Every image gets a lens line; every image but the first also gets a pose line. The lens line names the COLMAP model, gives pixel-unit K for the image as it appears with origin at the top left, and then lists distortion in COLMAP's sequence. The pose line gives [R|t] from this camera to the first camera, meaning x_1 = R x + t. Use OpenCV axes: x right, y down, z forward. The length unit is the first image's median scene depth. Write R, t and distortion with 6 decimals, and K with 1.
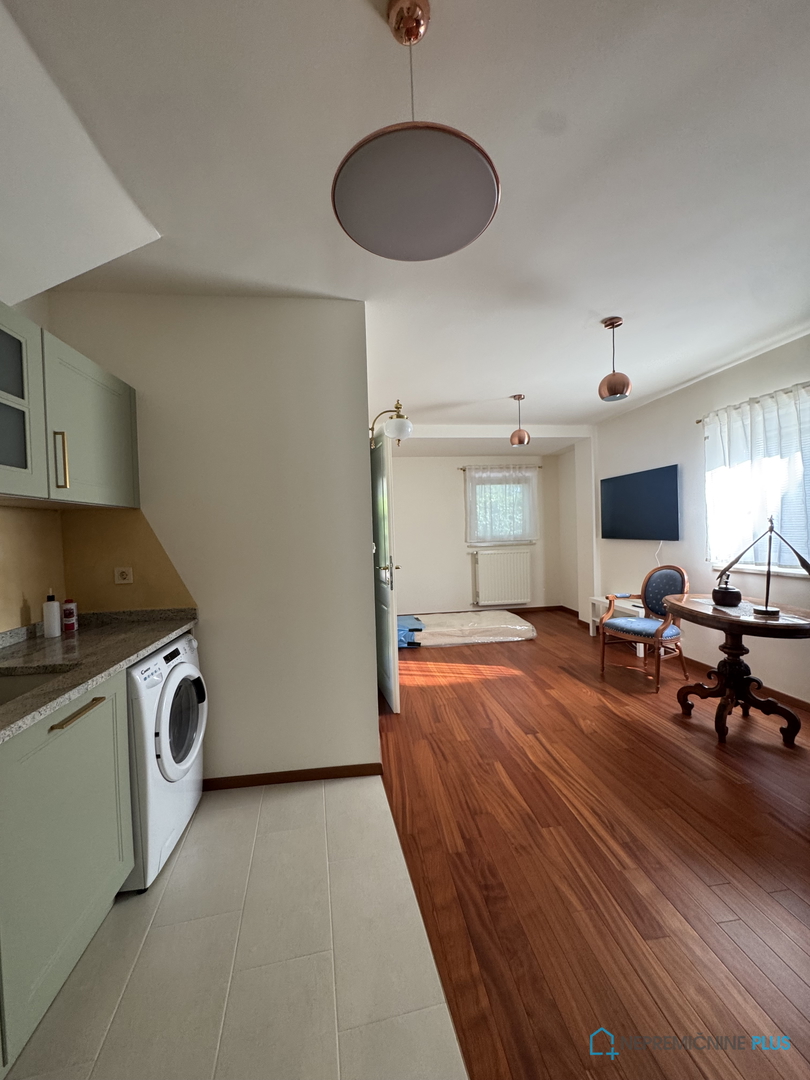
lens RADIAL K [[431.4, 0, 405.0], [0, 431.4, 540.0], [0, 0, 1]] dist [-0.002301, 0.000102]
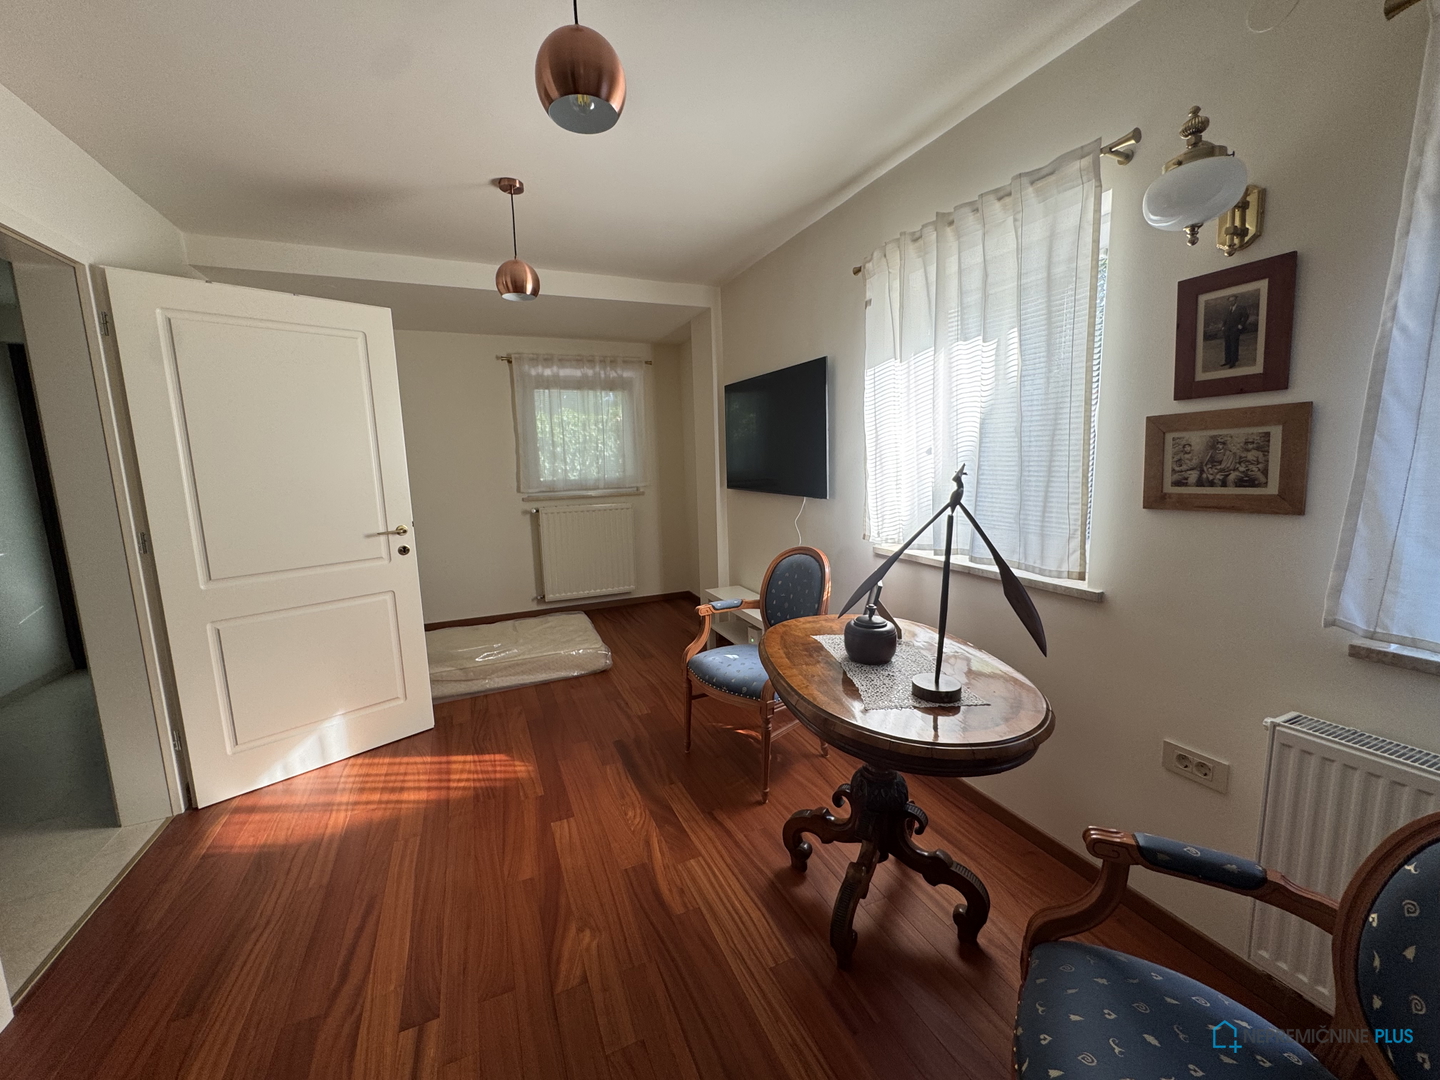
lens RADIAL K [[575.2, 0, 720.1], [0, 575.2, 537.0], [0, 0, 1]] dist [-0.002301, 0.000102]
pose [[0.959011, -0.033924, 0.281332, 0.325110], [0.002691, 0.993853, 0.110672, -0.035045], [-0.283357, -0.105378, 0.953207, 0.362689]]
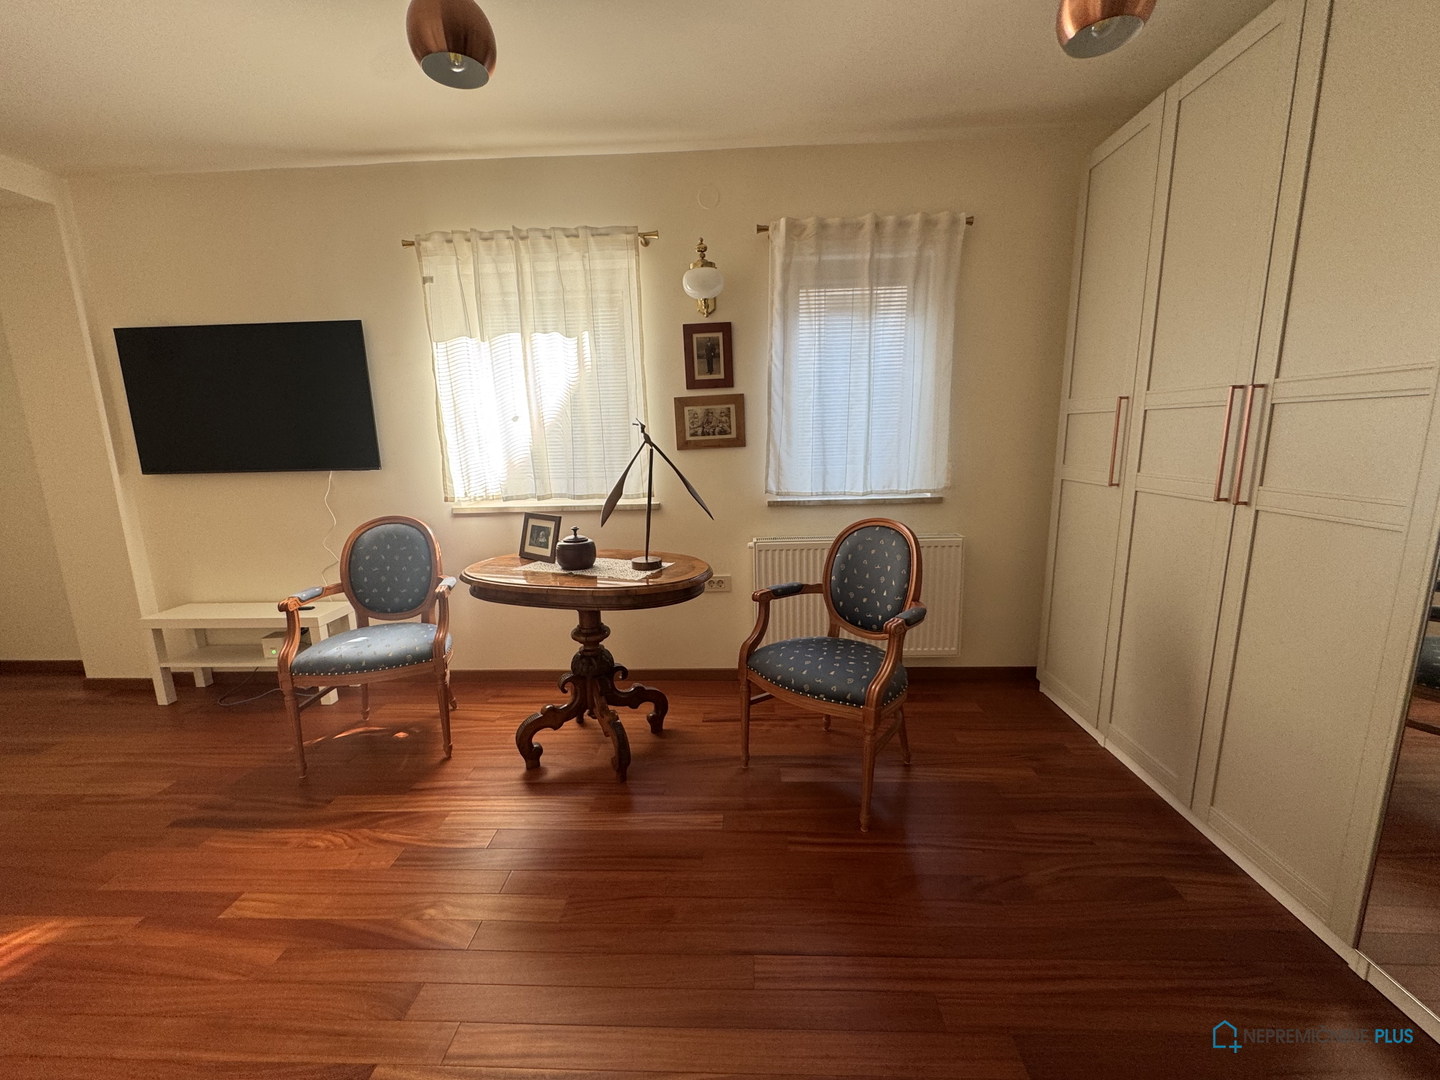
lens RADIAL K [[575.2, 0, 720.1], [0, 575.2, 537.0], [0, 0, 1]] dist [-0.002301, 0.000102]
pose [[0.164239, -0.149046, 0.975095, -0.008107], [0.041750, 0.988683, 0.144091, -0.000397], [-0.985537, 0.017045, 0.168603, 0.507665]]
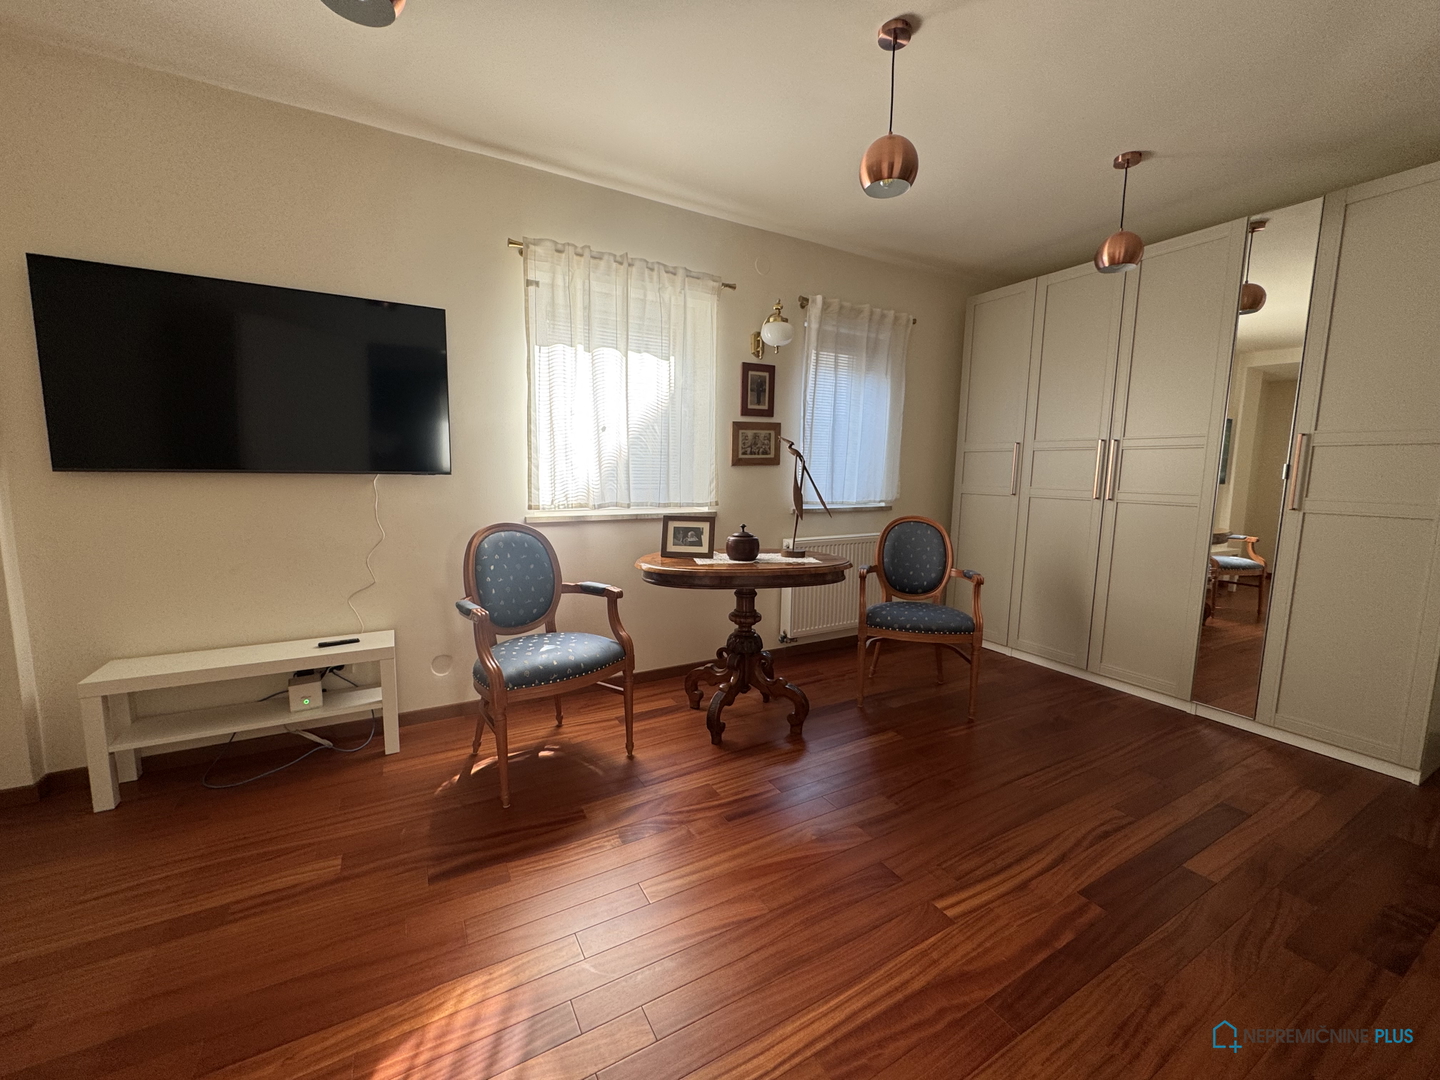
lens RADIAL K [[575.2, 0, 720.1], [0, 575.2, 537.0], [0, 0, 1]] dist [-0.002301, 0.000102]
pose [[-0.380604, -0.085014, 0.920822, -0.086200], [0.017908, 0.994901, 0.099255, 0.014656], [-0.924565, 0.054267, -0.377141, 1.066264]]
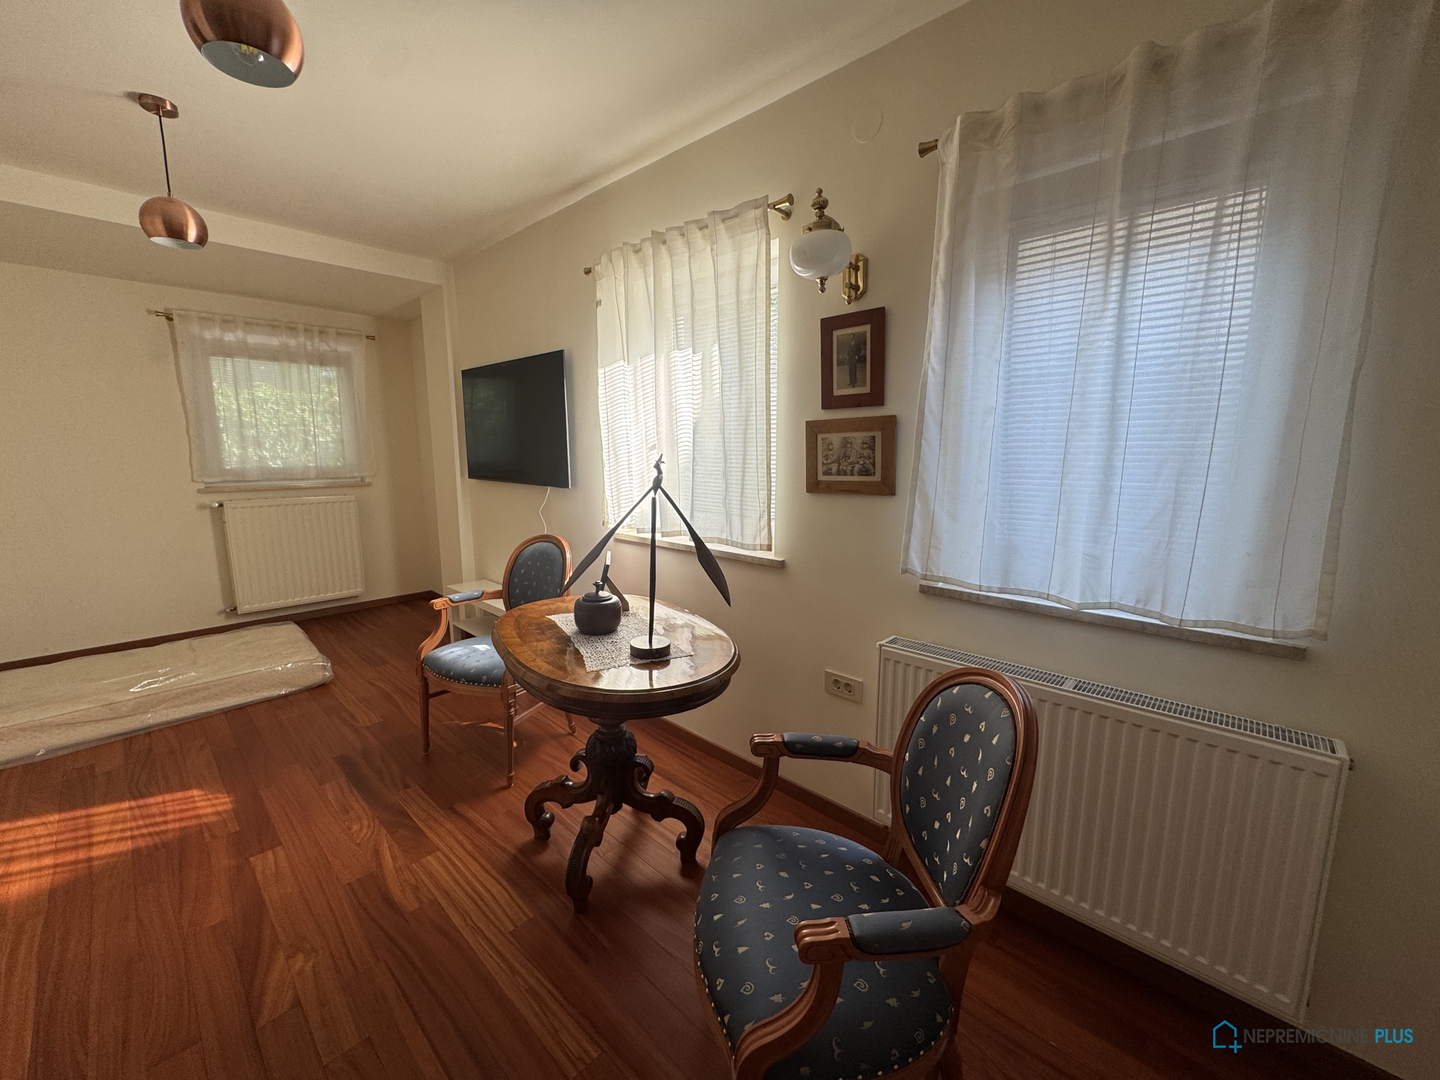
lens RADIAL K [[575.2, 0, 720.1], [0, 575.2, 537.0], [0, 0, 1]] dist [-0.002301, 0.000102]
pose [[0.771914, -0.066611, 0.632228, 0.334407], [-0.012263, 0.992750, 0.119569, -0.030476], [-0.635609, -0.100050, 0.765501, 0.308443]]
